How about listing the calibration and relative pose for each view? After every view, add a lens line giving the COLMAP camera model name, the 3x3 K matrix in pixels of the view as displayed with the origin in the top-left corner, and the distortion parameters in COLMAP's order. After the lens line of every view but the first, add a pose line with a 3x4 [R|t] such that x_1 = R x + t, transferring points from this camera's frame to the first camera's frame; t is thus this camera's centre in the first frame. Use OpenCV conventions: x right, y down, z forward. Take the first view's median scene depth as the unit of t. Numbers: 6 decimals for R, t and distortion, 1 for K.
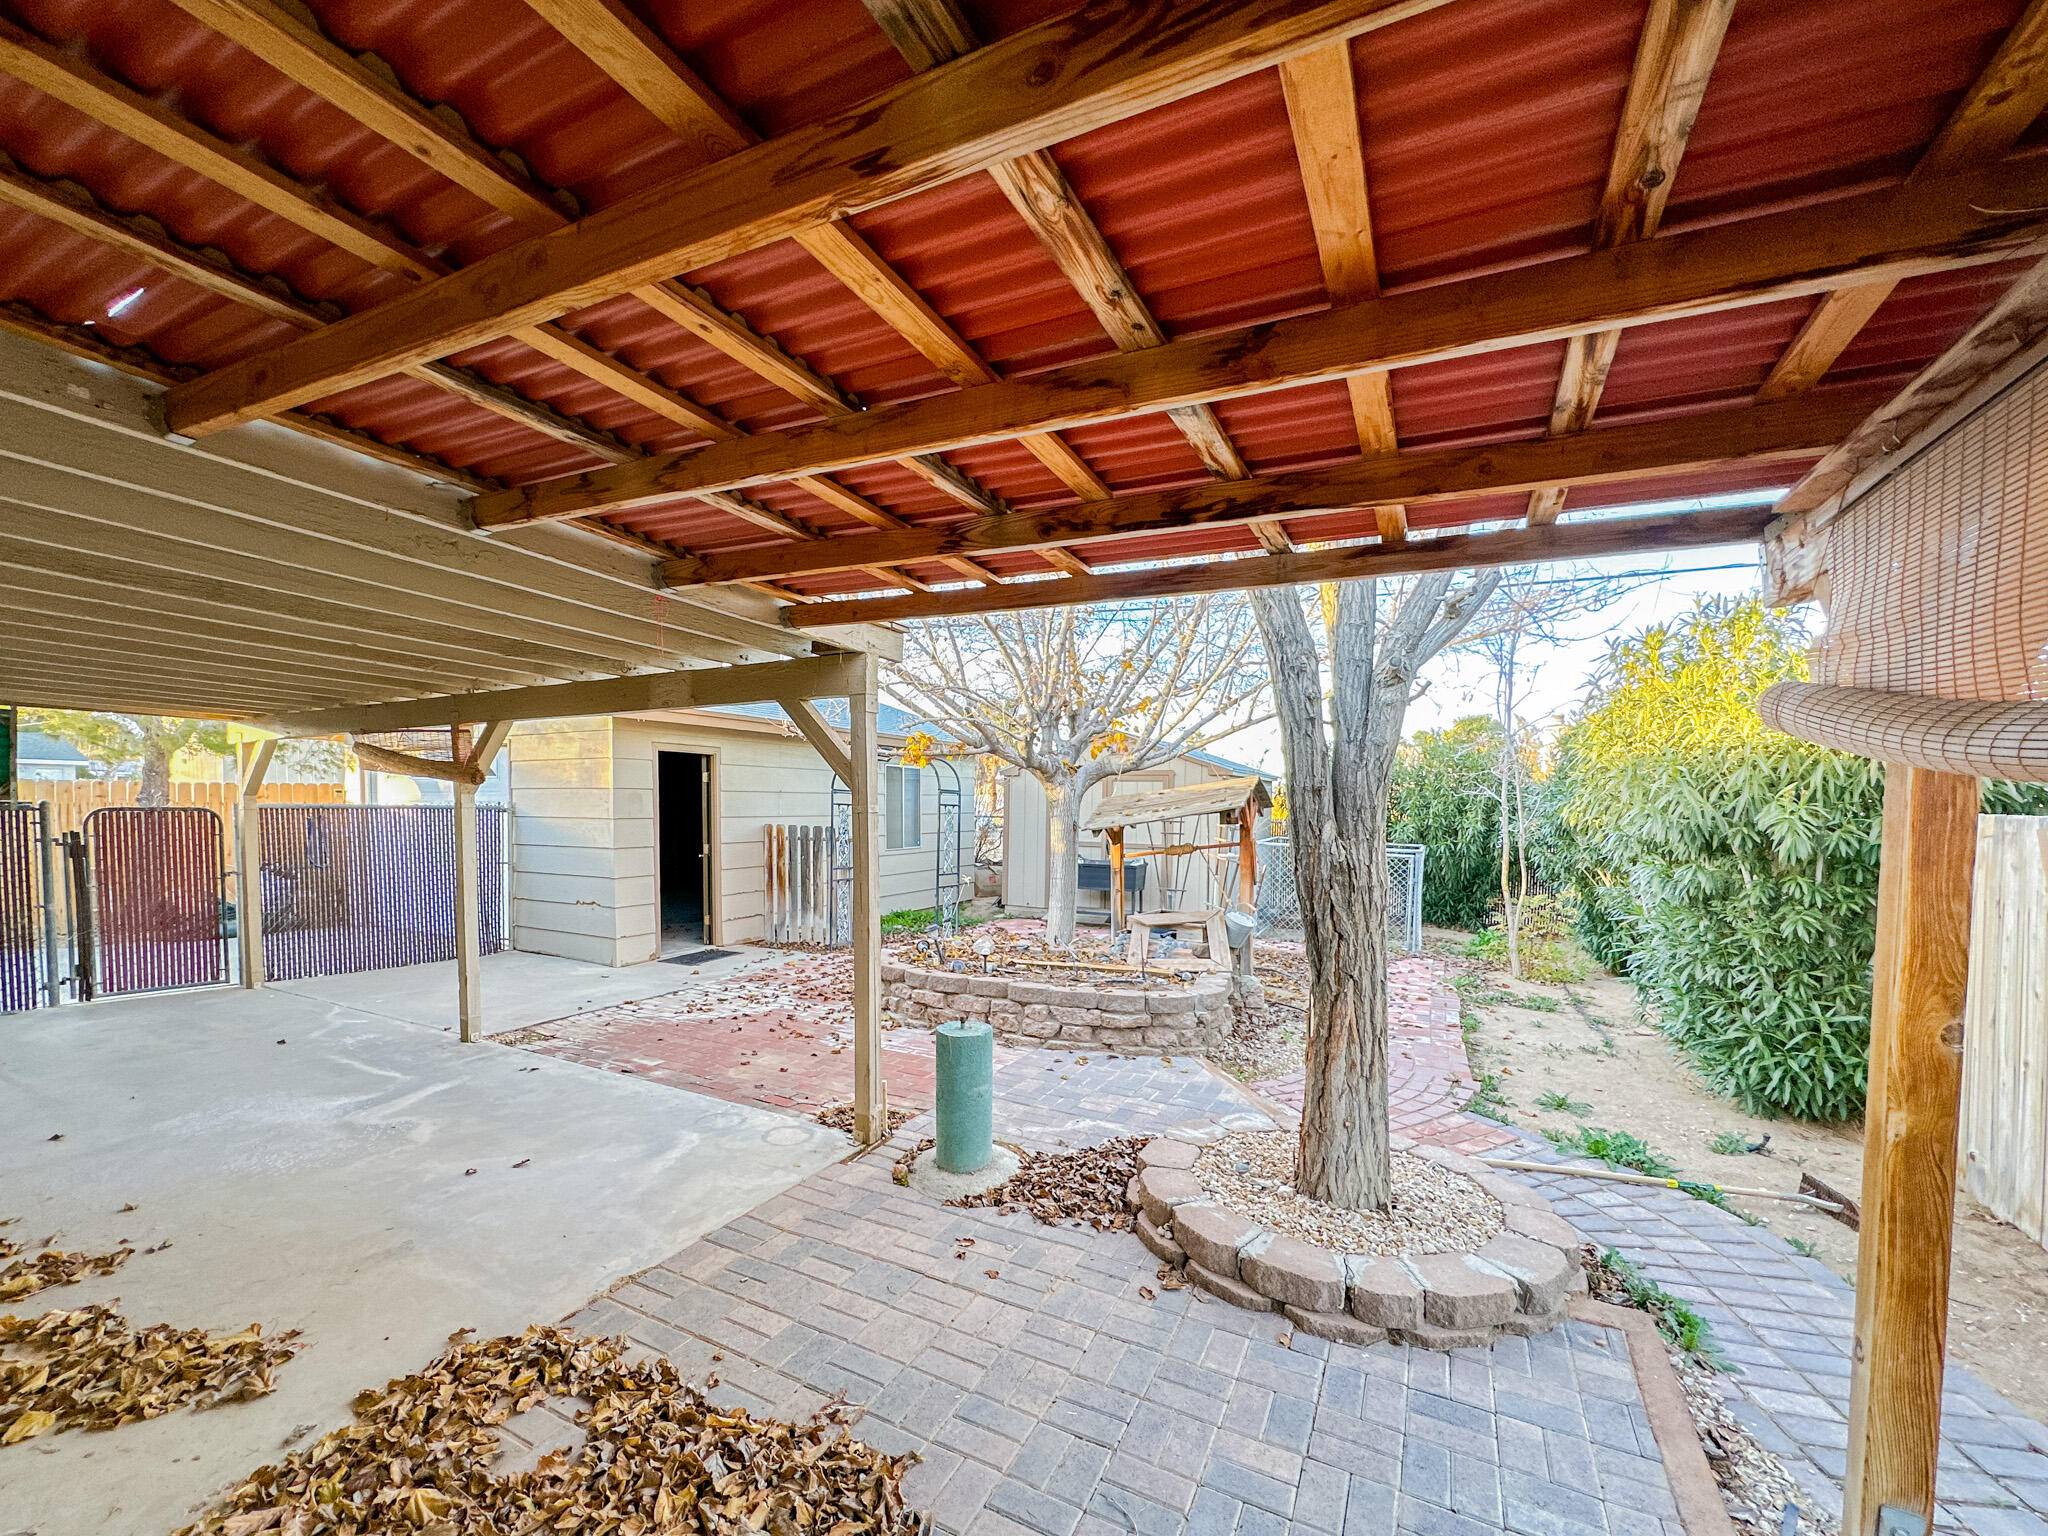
lens RADIAL K [[824.5, 0, 1010.8], [0, 824.5, 766.2], [0, 0, 1]] dist [0.001437, -0.000522]
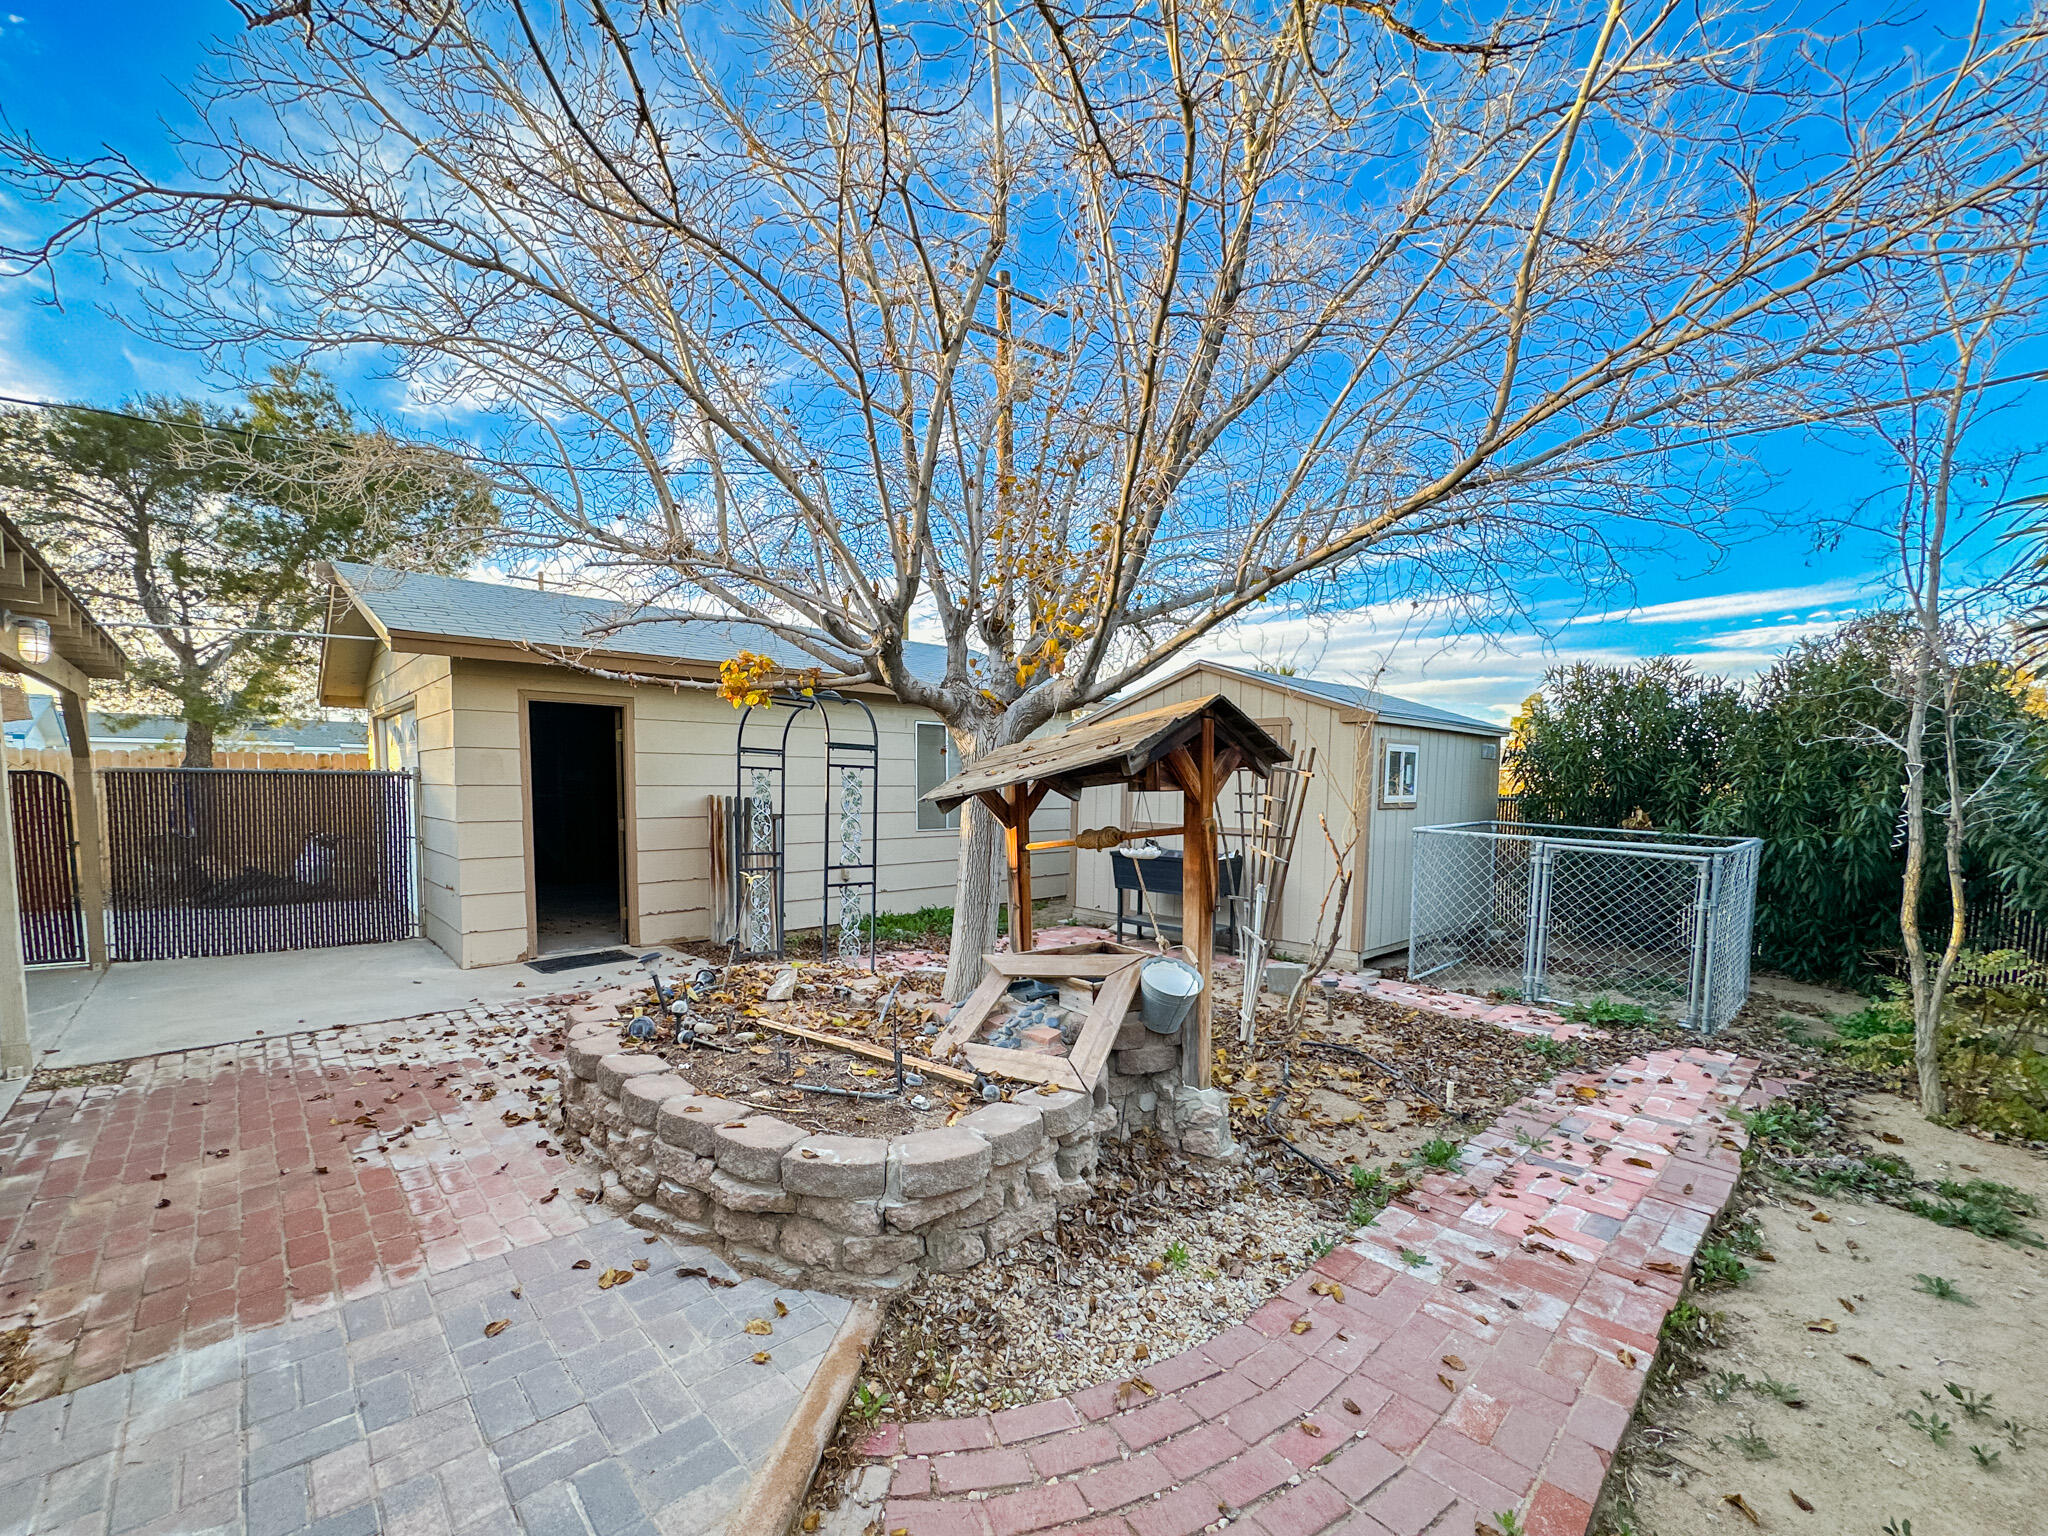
lens RADIAL K [[824.5, 0, 1044.2], [0, 824.5, 784.6], [0, 0, 1]] dist [0.001437, -0.000522]
pose [[0.943126, -0.000332, -0.332434, 0.349523], [0.015730, 0.998924, 0.043629, 0.040521], [0.332062, -0.046377, 0.942117, 0.469879]]
